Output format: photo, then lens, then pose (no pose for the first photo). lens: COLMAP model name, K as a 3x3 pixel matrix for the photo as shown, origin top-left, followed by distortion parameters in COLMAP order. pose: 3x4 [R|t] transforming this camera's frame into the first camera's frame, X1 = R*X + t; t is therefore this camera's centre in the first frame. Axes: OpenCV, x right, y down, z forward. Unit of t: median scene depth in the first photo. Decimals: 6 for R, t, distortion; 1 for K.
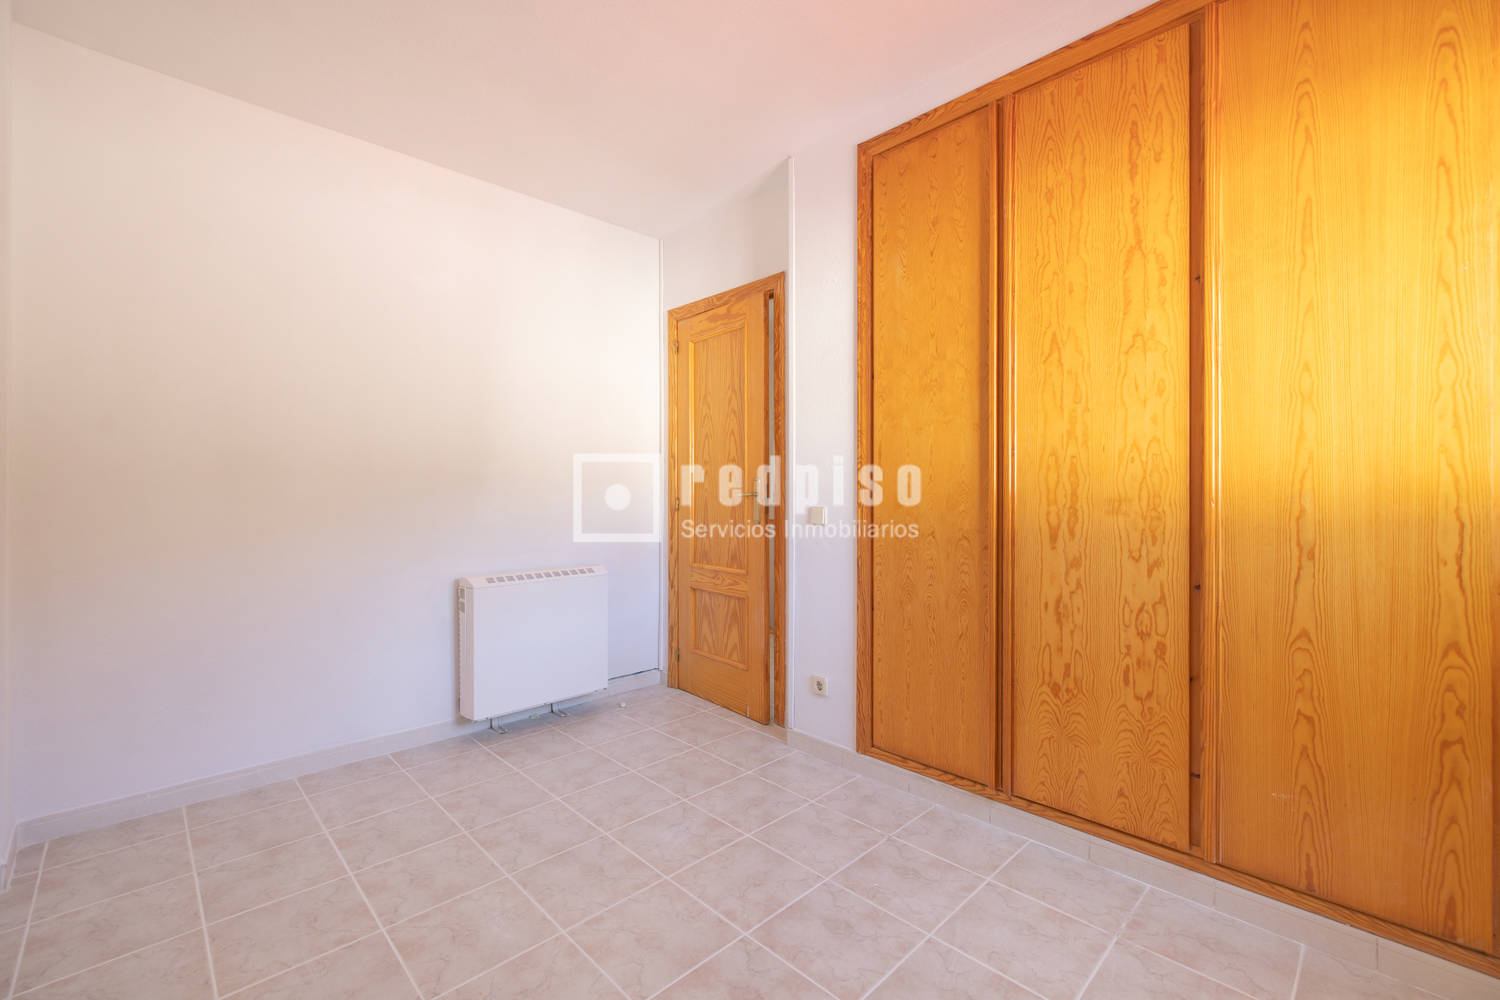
lens RADIAL K [[654.2, 0, 744.6], [0, 654.2, 495.1], [0, 0, 1]] dist [0.002400, -0.001110]
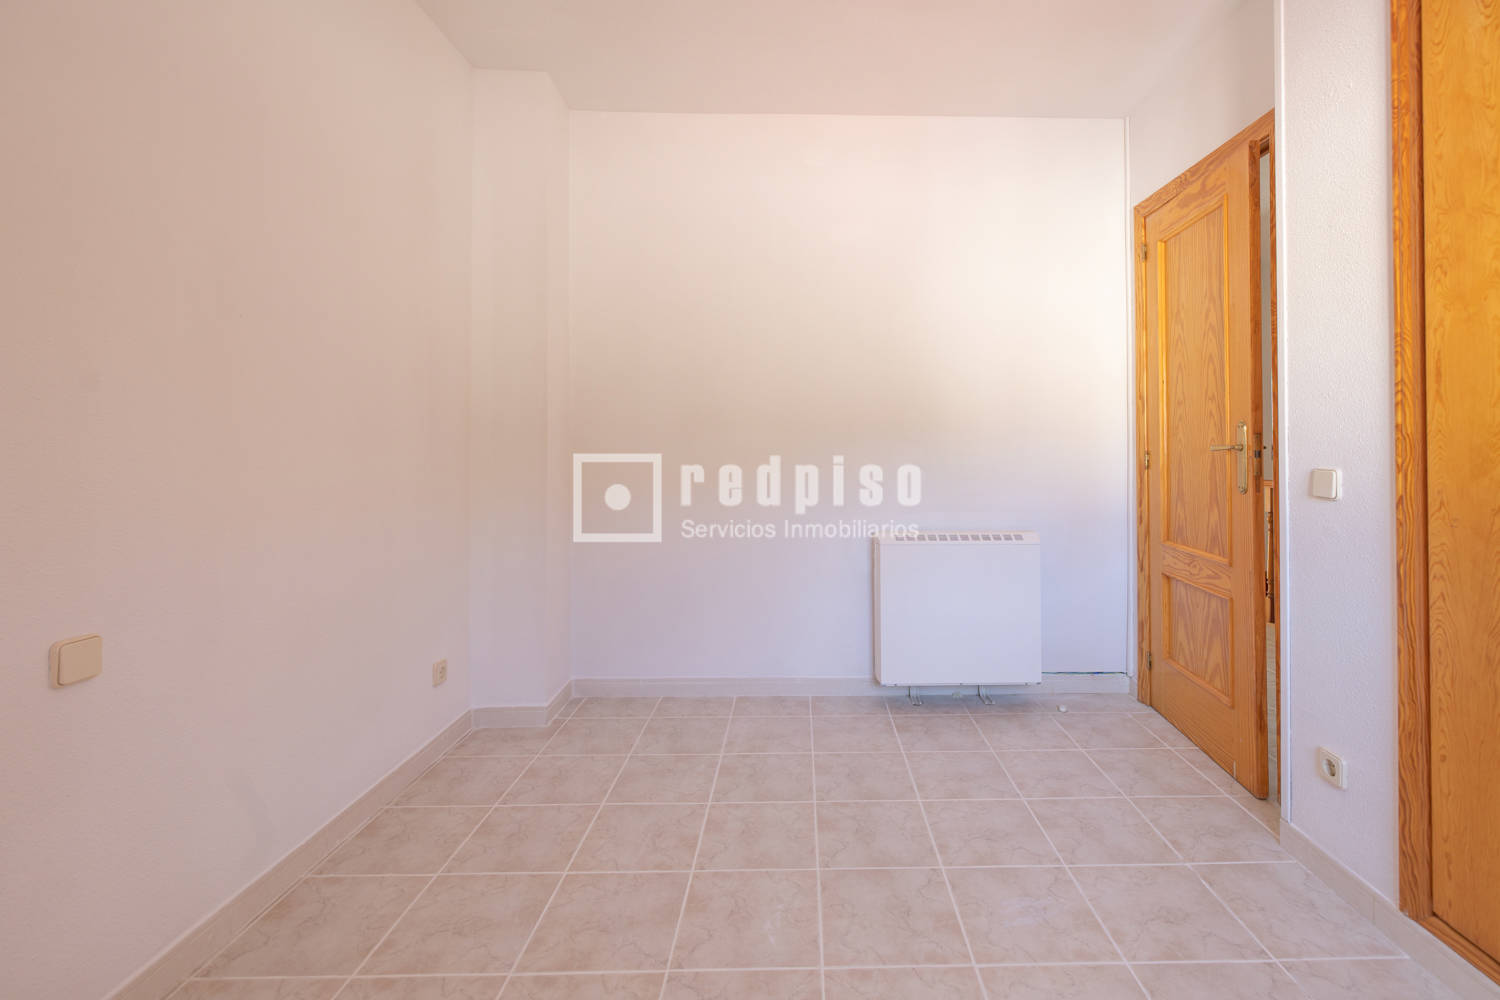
lens RADIAL K [[676.4, 0, 778.4], [0, 676.4, 437.7], [0, 0, 1]] dist [-0.001078, 0.000343]
pose [[0.726291, -0.005388, -0.687367, 0.173201], [-0.004090, 0.999918, -0.012160, -0.000988], [0.687375, 0.011643, 0.726209, 0.200126]]
